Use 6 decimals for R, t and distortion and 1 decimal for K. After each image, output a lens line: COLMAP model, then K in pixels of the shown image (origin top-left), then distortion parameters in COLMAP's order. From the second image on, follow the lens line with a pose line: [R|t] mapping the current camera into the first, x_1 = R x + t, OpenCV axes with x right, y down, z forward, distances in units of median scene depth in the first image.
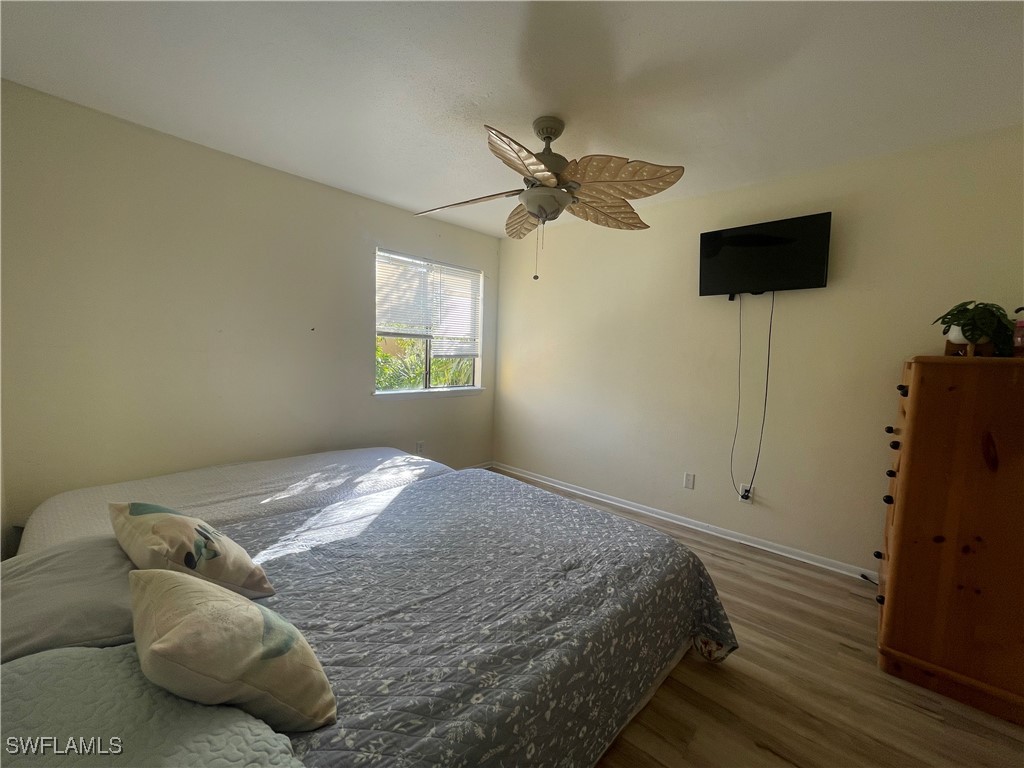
lens RADIAL K [[415.9, 0, 514.6], [0, 415.9, 385.2], [0, 0, 1]] dist [-0.012701, 0.007085]
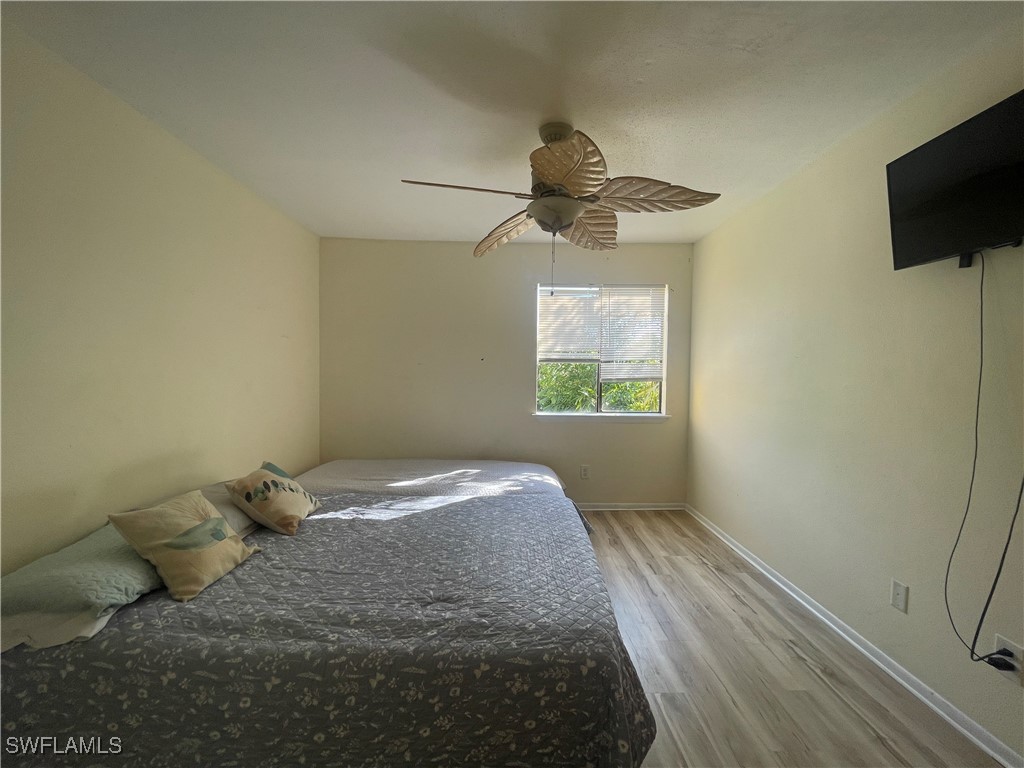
lens RADIAL K [[415.9, 0, 514.6], [0, 415.9, 385.2], [0, 0, 1]] dist [-0.012701, 0.007085]
pose [[0.689007, -0.001900, -0.724753, 0.852372], [-0.043635, 0.998074, -0.044099, -0.012468], [0.723440, 0.062008, 0.687597, 0.398363]]
